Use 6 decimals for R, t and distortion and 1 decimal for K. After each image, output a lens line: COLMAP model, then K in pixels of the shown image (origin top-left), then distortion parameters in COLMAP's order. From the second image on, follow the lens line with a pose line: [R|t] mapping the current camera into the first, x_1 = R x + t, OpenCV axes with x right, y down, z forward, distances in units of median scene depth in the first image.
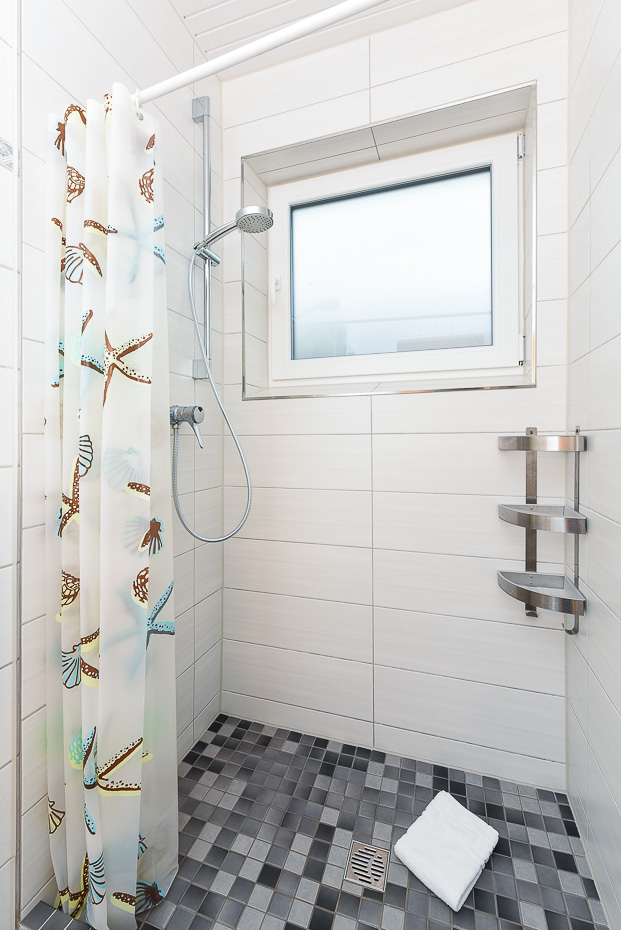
lens RADIAL K [[397.2, 0, 318.9], [0, 397.2, 437.9], [0, 0, 1]] dist [-0.005175, -0.000691]
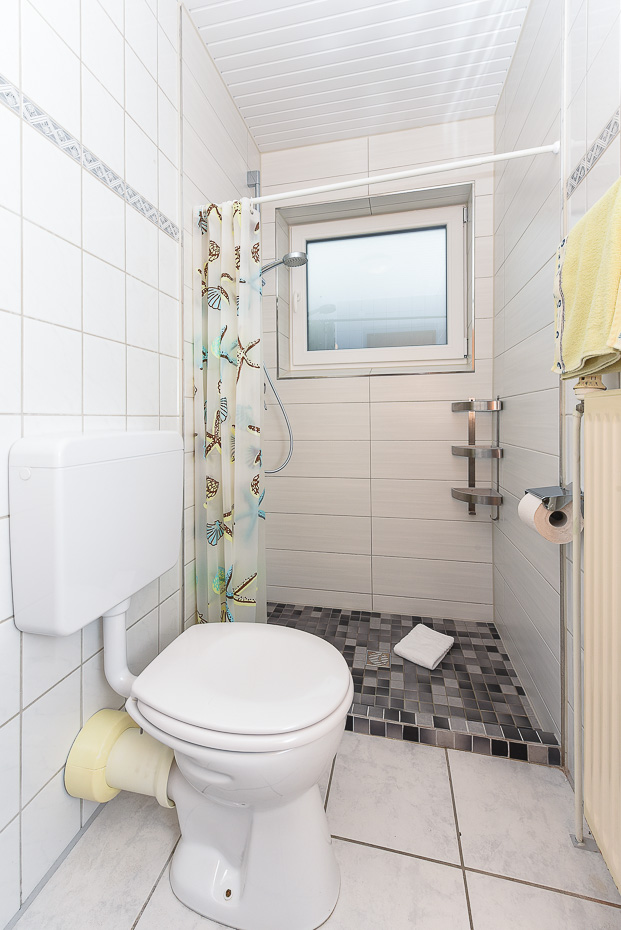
lens RADIAL K [[379.5, 0, 312.0], [0, 379.5, 418.1], [0, 0, 1]] dist [-0.000198, 0.000055]
pose [[0.996149, -0.001920, 0.087653, -0.257122], [0.002070, 0.999997, -0.001620, 0.062489], [-0.087650, 0.001795, 0.996150, -0.500329]]
